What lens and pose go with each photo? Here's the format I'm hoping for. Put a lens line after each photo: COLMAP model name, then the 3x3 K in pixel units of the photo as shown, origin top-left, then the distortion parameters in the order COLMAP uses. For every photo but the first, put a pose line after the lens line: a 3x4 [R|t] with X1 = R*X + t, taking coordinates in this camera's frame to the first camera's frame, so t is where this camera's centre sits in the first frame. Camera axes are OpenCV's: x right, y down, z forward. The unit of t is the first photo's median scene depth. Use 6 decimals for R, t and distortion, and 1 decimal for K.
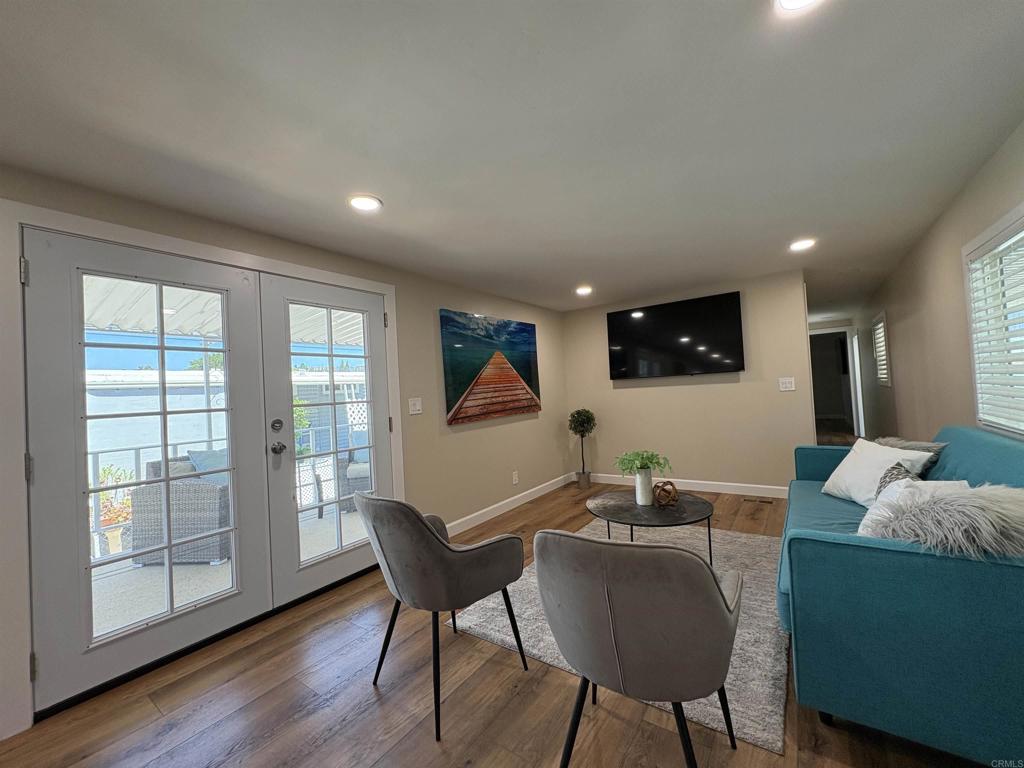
lens RADIAL K [[409.3, 0, 512.9], [0, 409.3, 382.0], [0, 0, 1]] dist [0.002854, 0.000344]
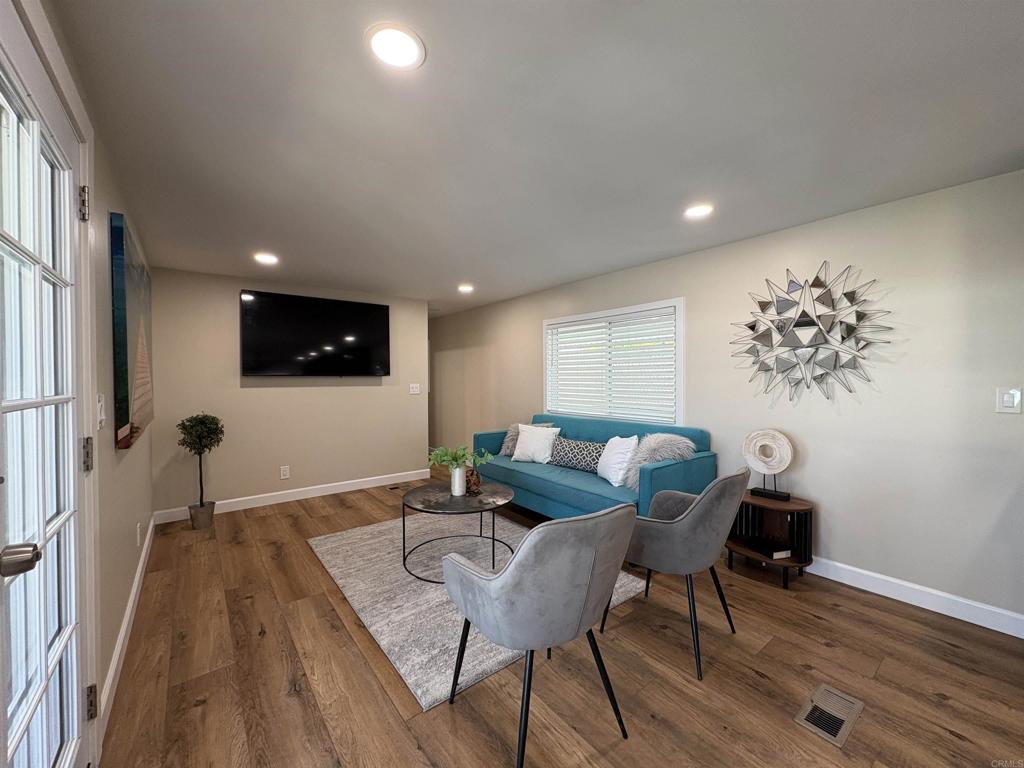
lens RADIAL K [[409.3, 0, 512.9], [0, 409.3, 382.0], [0, 0, 1]] dist [0.002854, 0.000344]
pose [[0.285882, 0.046518, 0.957135, -0.502415], [-0.035720, 0.998644, -0.037867, 0.024410], [-0.957599, -0.023364, 0.287156, 0.399635]]
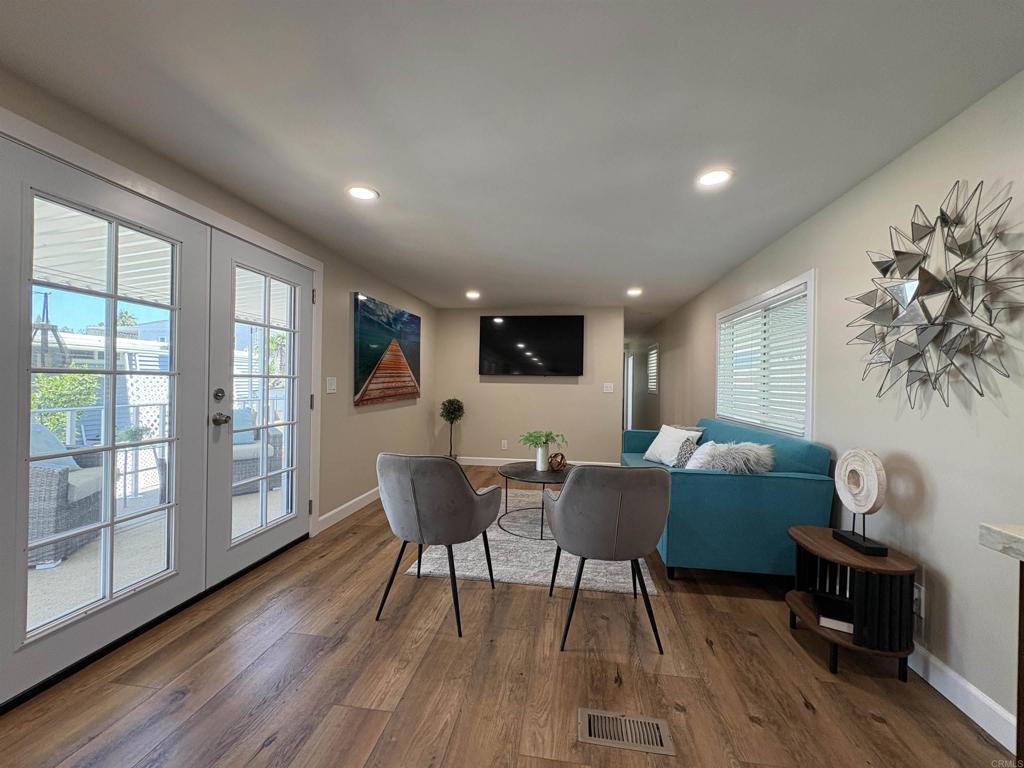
lens RADIAL K [[409.3, 0, 512.9], [0, 409.3, 382.0], [0, 0, 1]] dist [0.002854, 0.000344]
pose [[0.887805, 0.071150, 0.454687, -0.277134], [-0.077327, 0.996993, -0.005025, 0.019652], [-0.453677, -0.030699, 0.890637, -0.091492]]
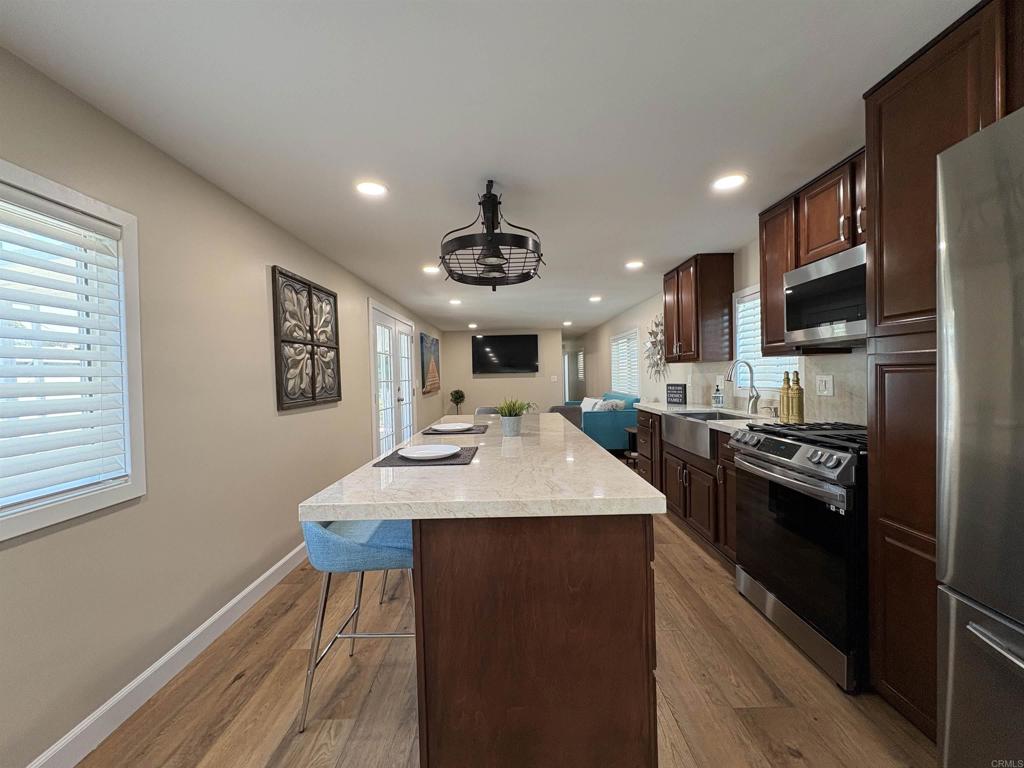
lens RADIAL K [[409.3, 0, 512.9], [0, 409.3, 382.0], [0, 0, 1]] dist [0.002854, 0.000344]
pose [[0.812031, 0.026490, 0.583013, -0.926483], [-0.036594, 0.999315, 0.005564, 0.020997], [-0.582467, -0.025853, 0.812443, -0.779453]]
